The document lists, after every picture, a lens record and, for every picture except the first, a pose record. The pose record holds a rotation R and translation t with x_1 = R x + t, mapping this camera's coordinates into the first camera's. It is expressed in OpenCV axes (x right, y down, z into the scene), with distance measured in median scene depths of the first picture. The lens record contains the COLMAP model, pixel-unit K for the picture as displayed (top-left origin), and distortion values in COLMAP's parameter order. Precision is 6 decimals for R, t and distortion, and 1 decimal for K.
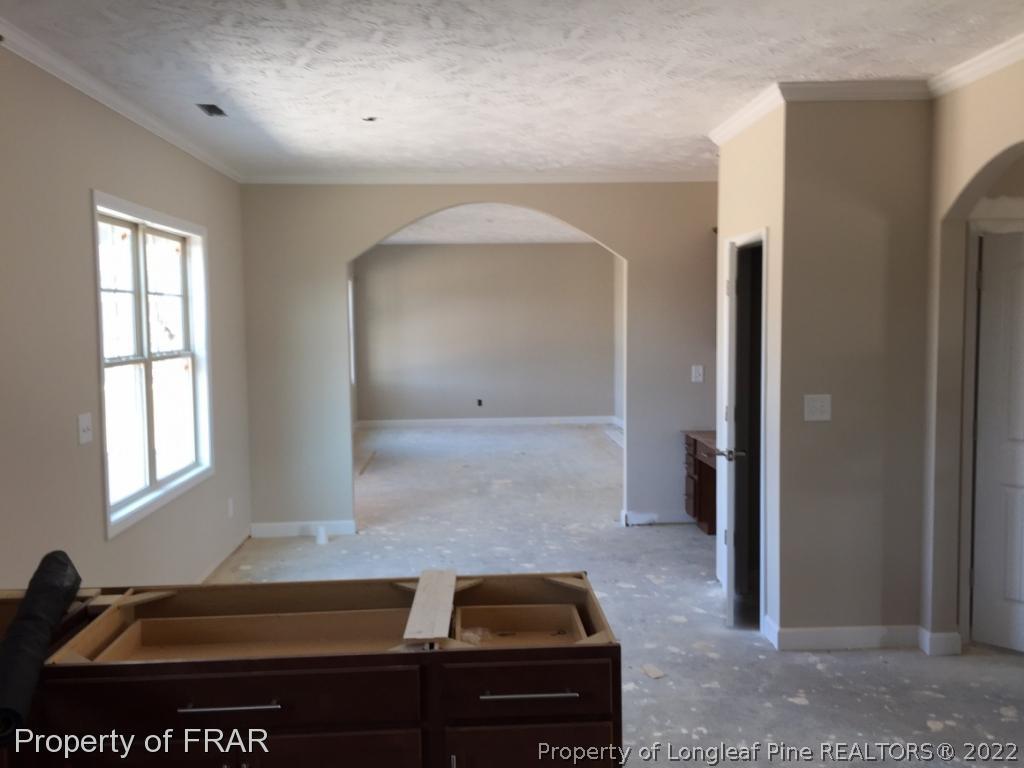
lens RADIAL K [[846.9, 0, 525.6], [0, 846.9, 380.8], [0, 0, 1]] dist [0.087538, -0.116064]
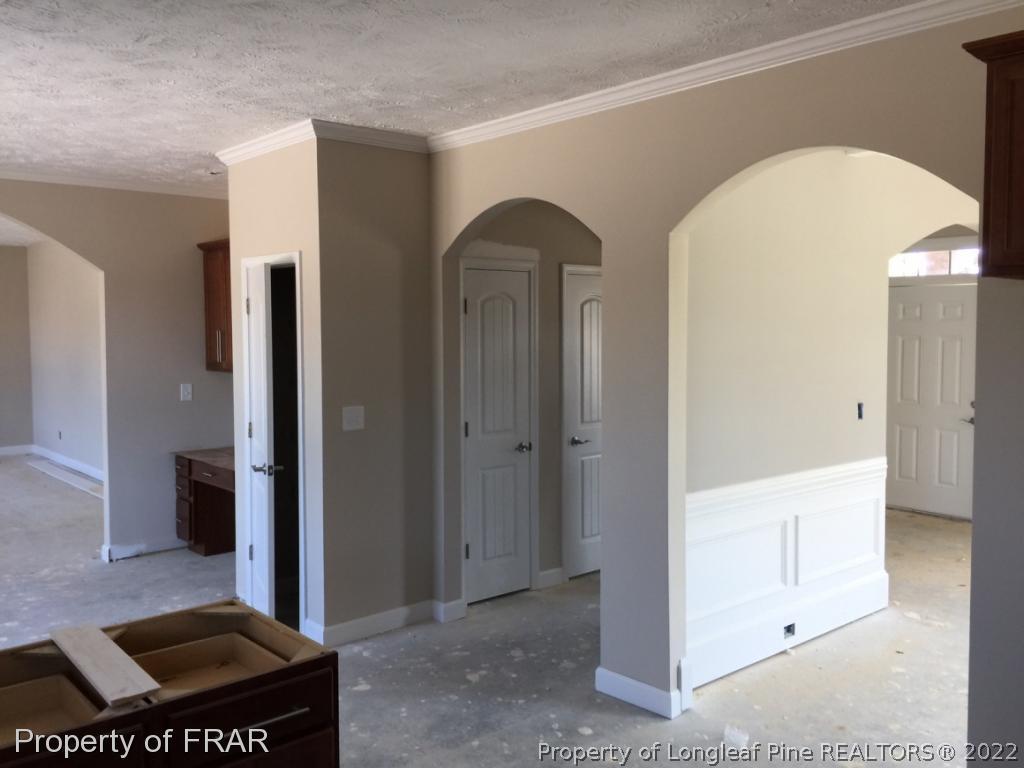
lens RADIAL K [[860.8, 0, 473.3], [0, 860.8, 373.2], [0, 0, 1]] dist [0.080131, -0.123332]
pose [[0.797387, -0.025759, 0.602918, -0.202785], [0.041259, 0.999078, -0.011882, -0.006943], [-0.602056, 0.034351, 0.797714, 0.018756]]
